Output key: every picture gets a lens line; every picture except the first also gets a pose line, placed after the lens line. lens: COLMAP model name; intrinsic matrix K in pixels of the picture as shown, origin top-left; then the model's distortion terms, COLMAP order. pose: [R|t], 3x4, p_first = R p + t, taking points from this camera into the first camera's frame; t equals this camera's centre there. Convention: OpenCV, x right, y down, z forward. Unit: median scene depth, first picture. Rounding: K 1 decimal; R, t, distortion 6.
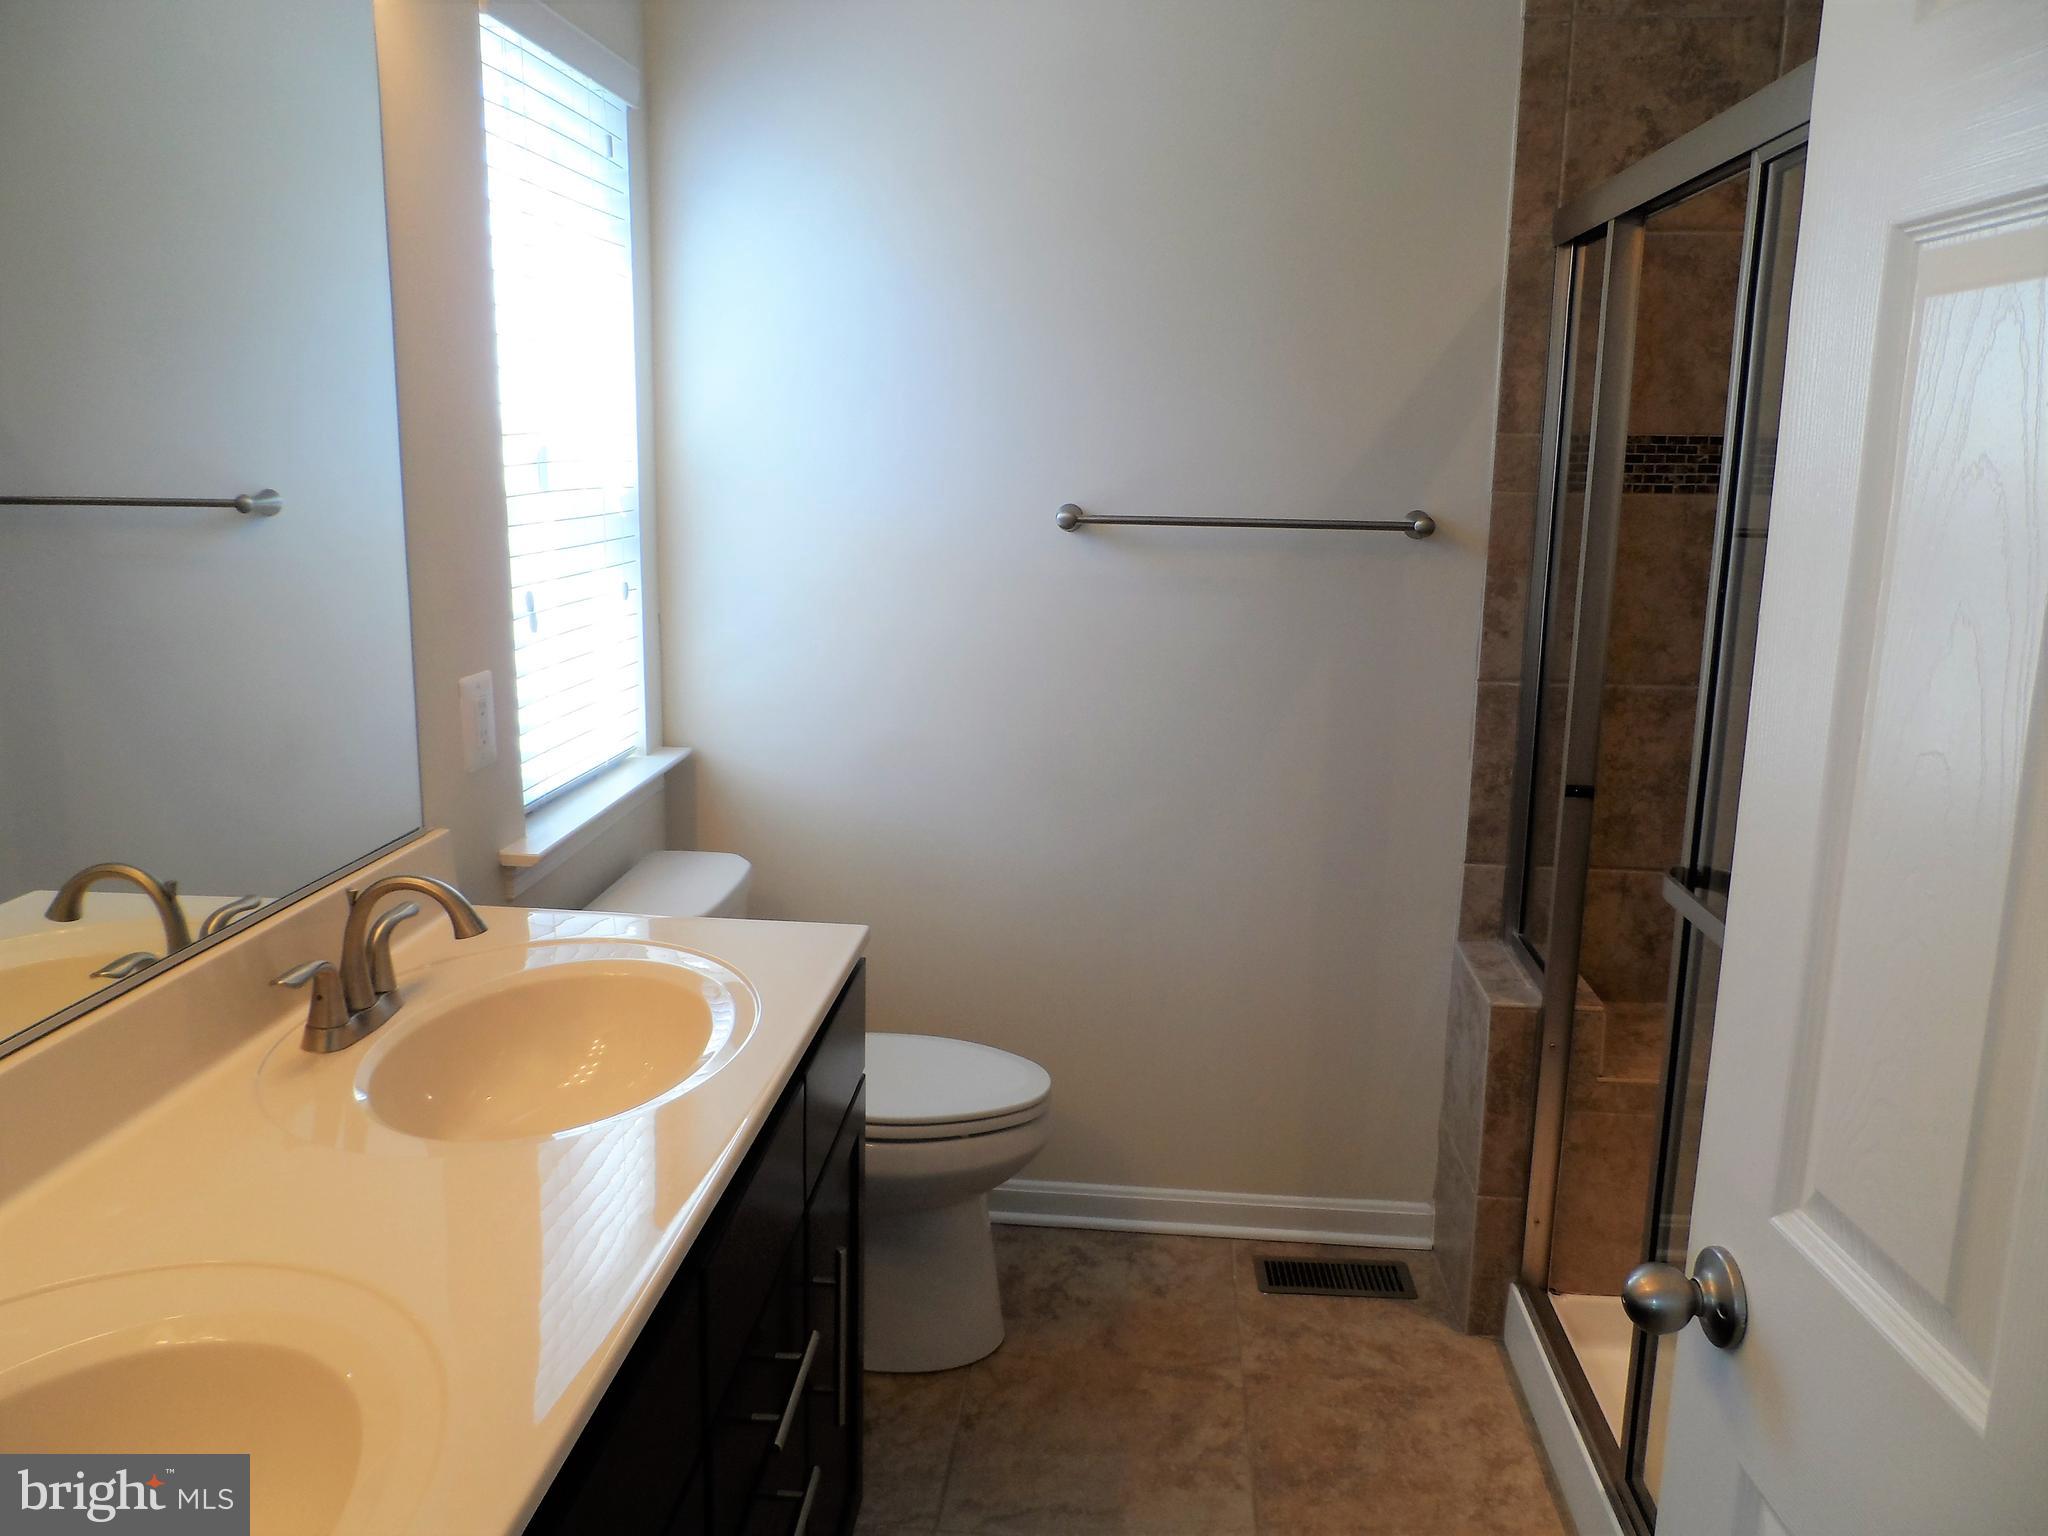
lens RADIAL K [[1566.6, 0, 1037.7], [0, 1566.6, 774.6], [0, 0, 1]] dist [-0.013874, -0.009446]
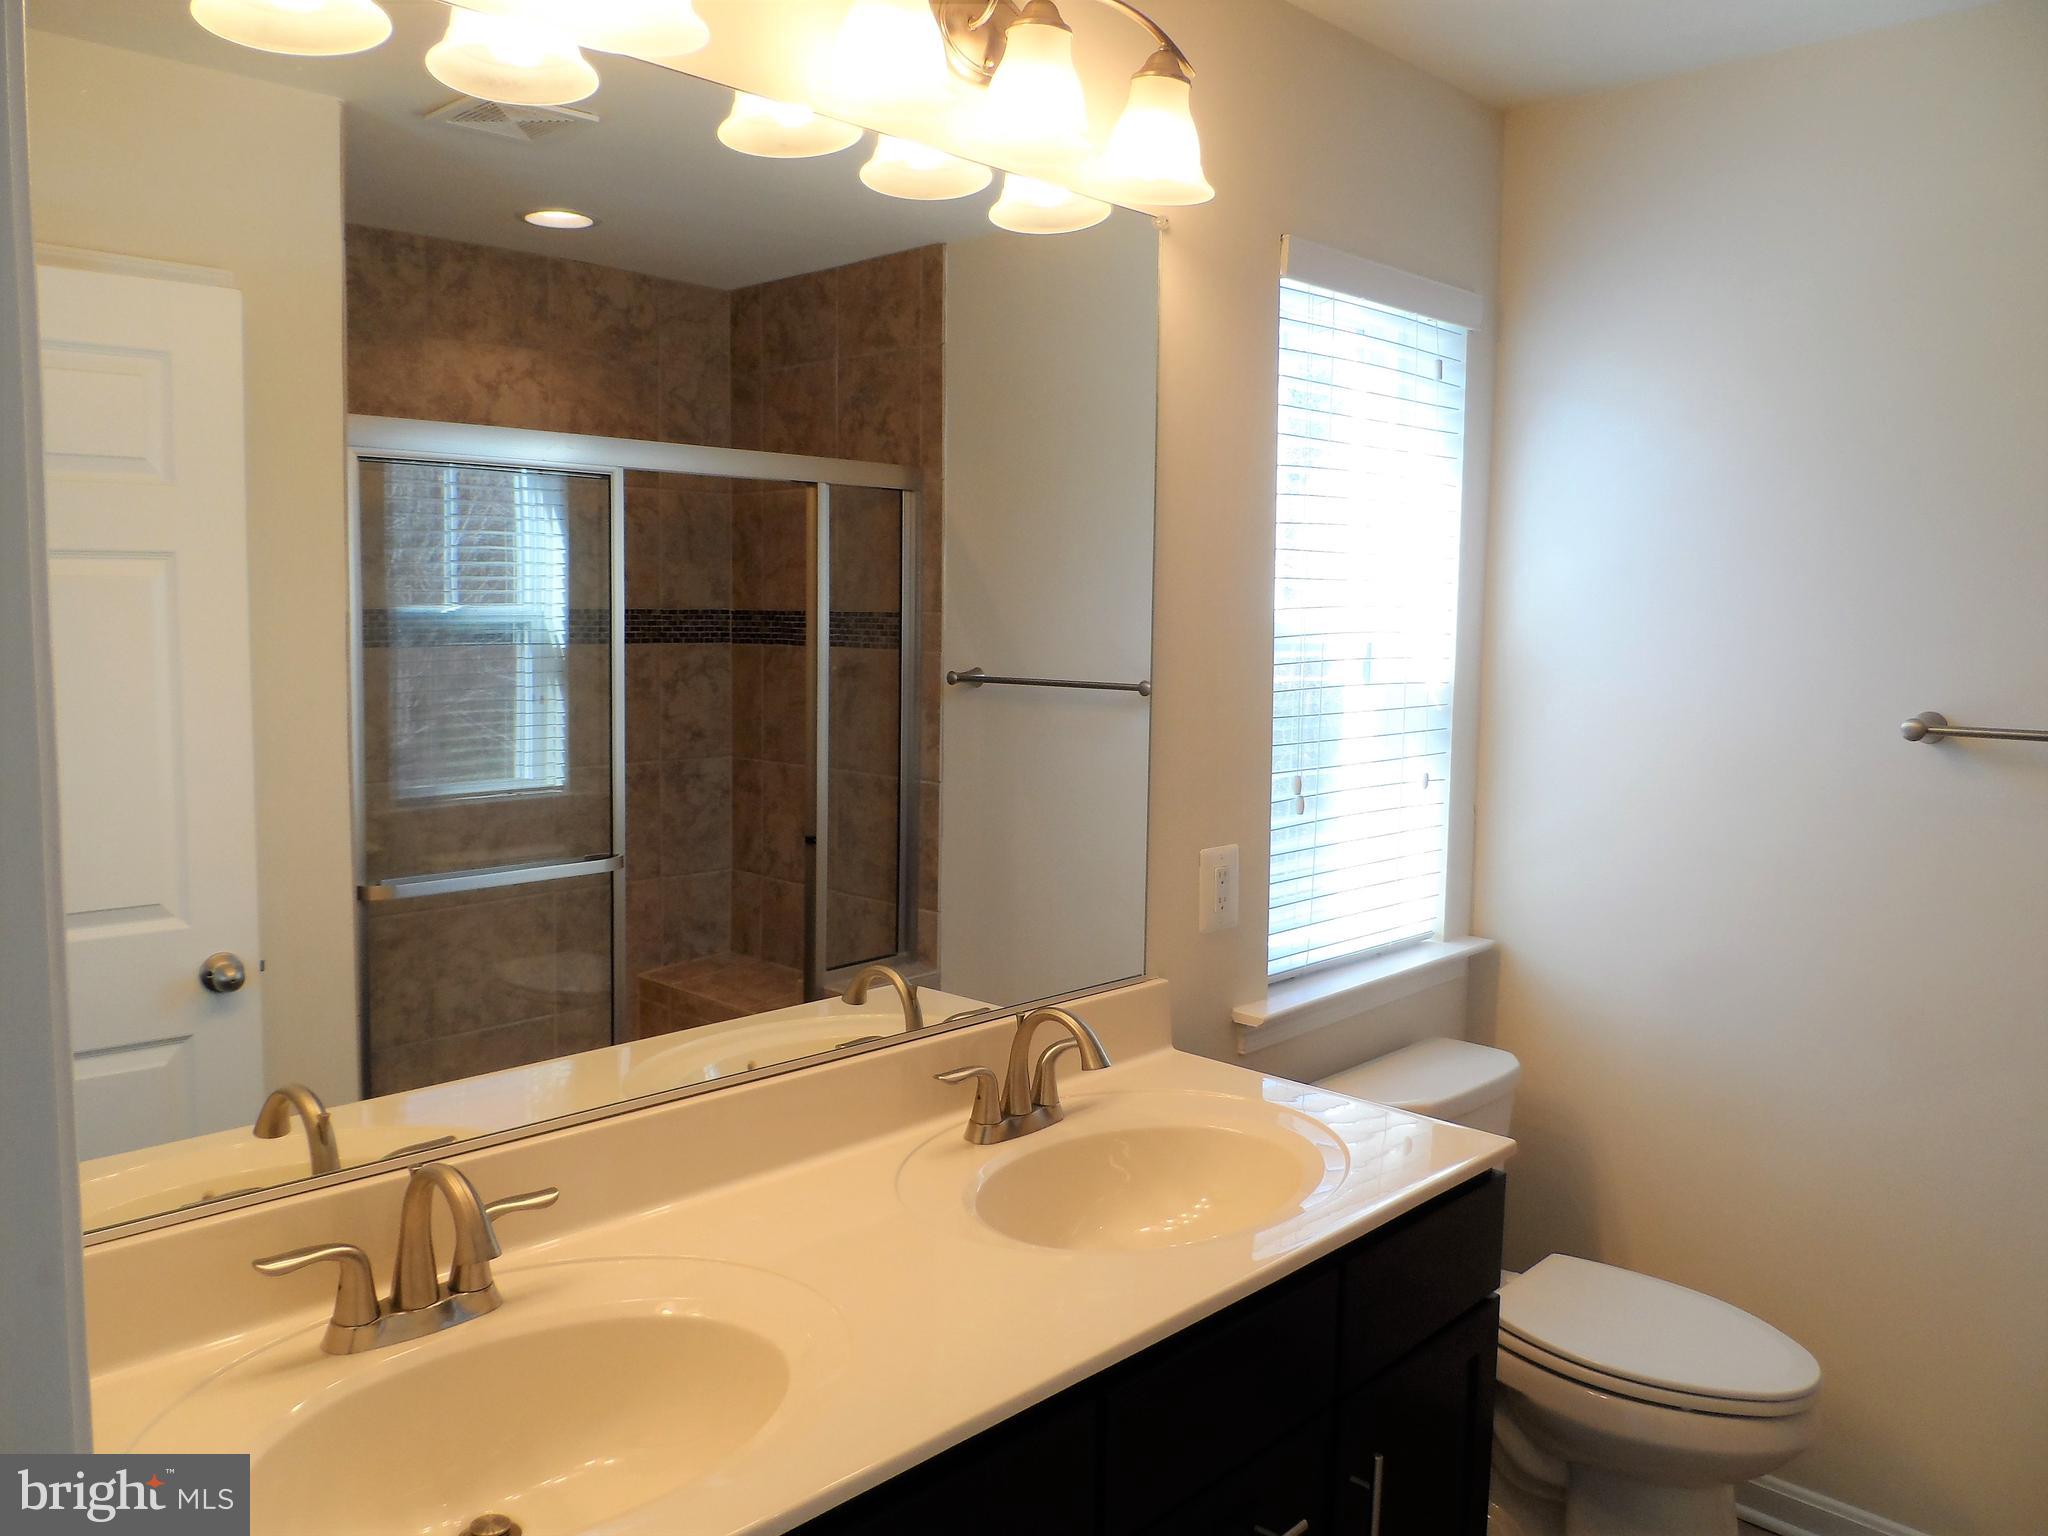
lens RADIAL K [[1566.6, 0, 1037.7], [0, 1566.6, 774.6], [0, 0, 1]] dist [-0.013874, -0.009446]
pose [[0.795935, 0.056829, -0.602709, 0.170545], [-0.127369, 0.989020, -0.074950, -0.011313], [0.591832, 0.136422, 0.794433, 0.020060]]
